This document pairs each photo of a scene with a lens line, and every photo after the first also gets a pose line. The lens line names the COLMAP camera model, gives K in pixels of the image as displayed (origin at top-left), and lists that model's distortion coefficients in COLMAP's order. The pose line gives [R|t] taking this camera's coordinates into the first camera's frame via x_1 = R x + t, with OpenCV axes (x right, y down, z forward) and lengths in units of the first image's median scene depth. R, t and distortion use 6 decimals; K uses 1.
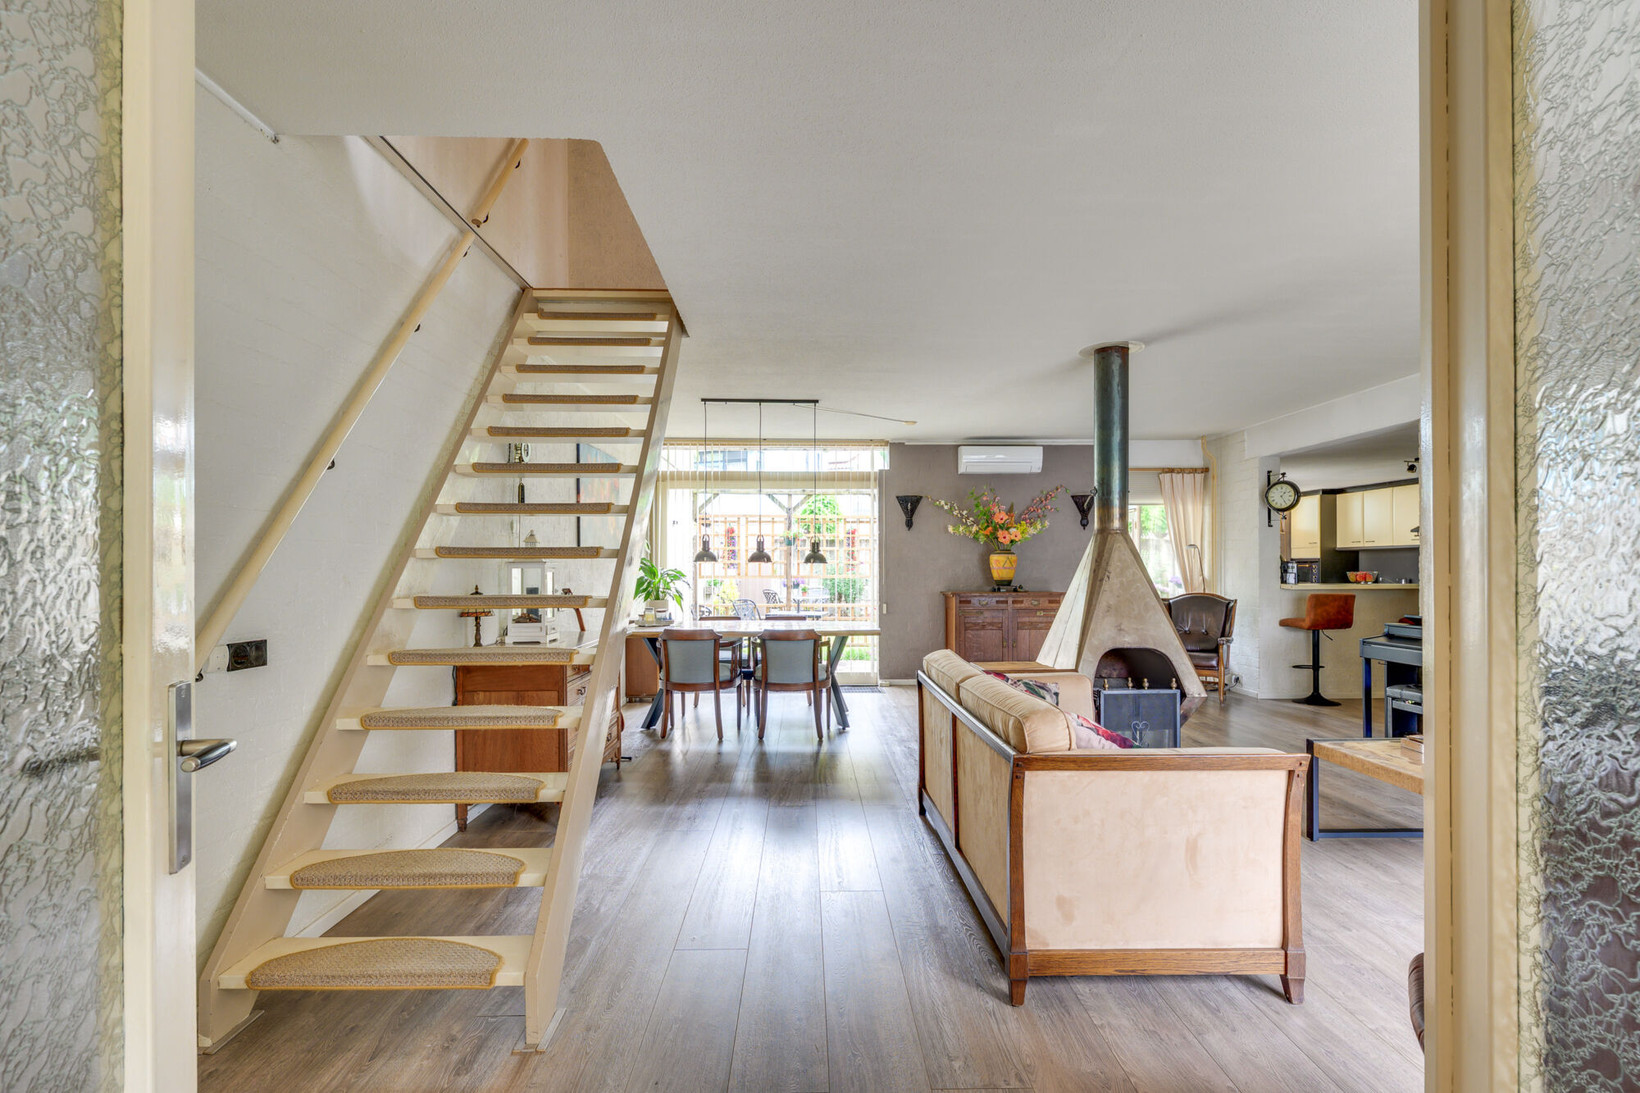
lens RADIAL K [[757.5, 0, 820.0], [0, 757.5, 546.5], [0, 0, 1]] dist [-0.000741, -0.000071]
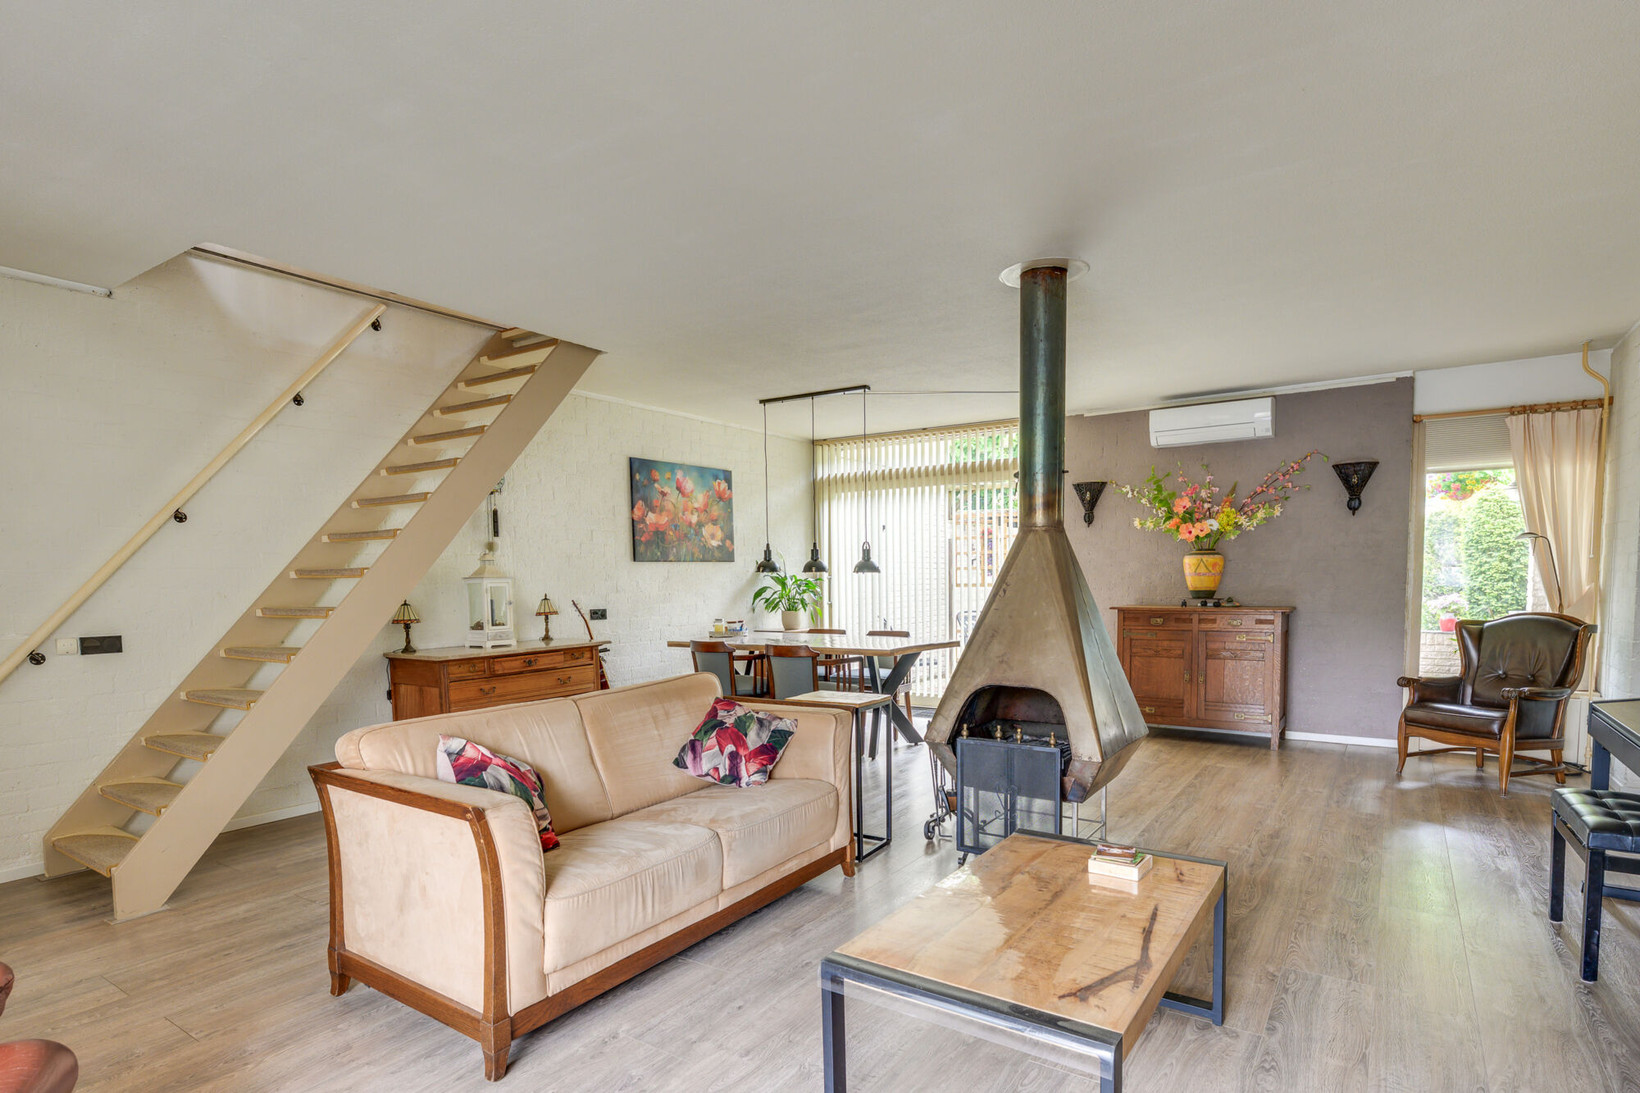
lens RADIAL K [[855.1, 0, 813.8], [0, 855.1, 607.1], [0, 0, 1]] dist [0.004376, 0.000619]
pose [[0.823967, 0.012333, -0.566503, 0.392438], [0.026888, 0.997786, 0.060830, -0.000031], [0.565999, -0.065354, 0.821811, 0.108155]]
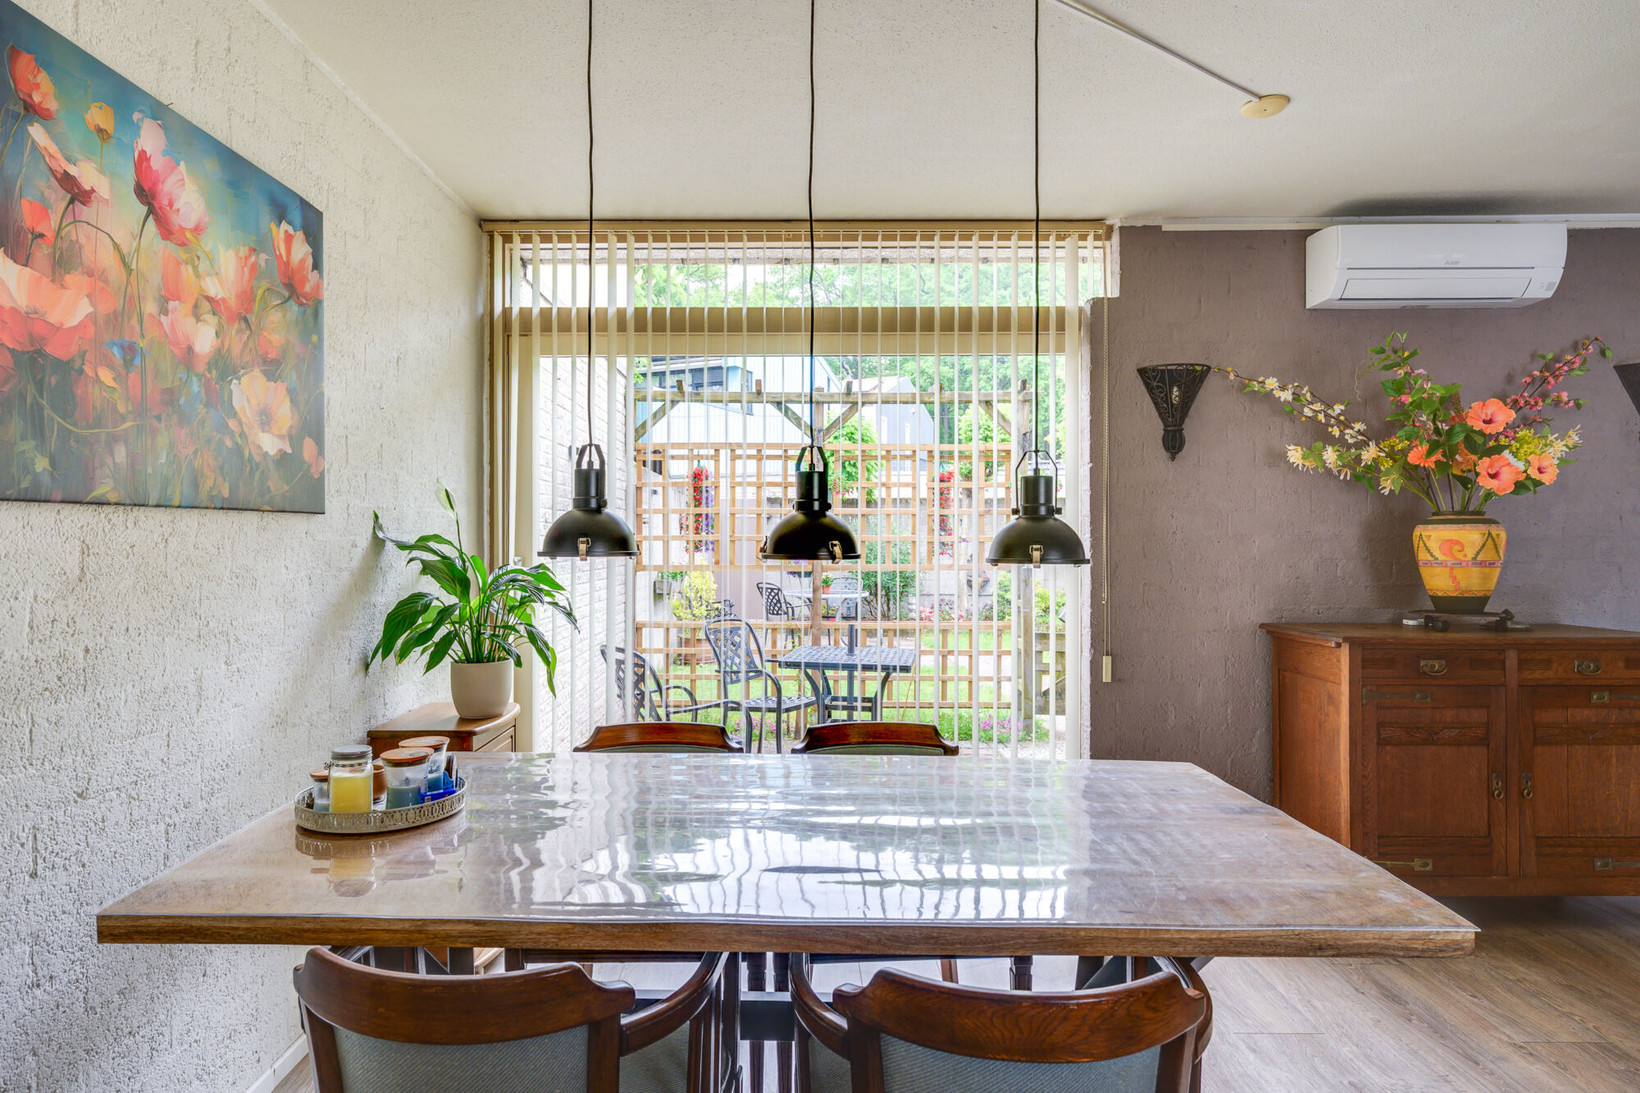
lens RADIAL K [[954.7, 0, 791.0], [0, 954.7, 520.7], [0, 0, 1]] dist [-0.001304, -0.000351]
pose [[0.999686, 0.000144, -0.025065, -0.060039], [0.000077, 0.999961, 0.008826, 0.004684], [0.025065, -0.008825, 0.999647, 0.532856]]
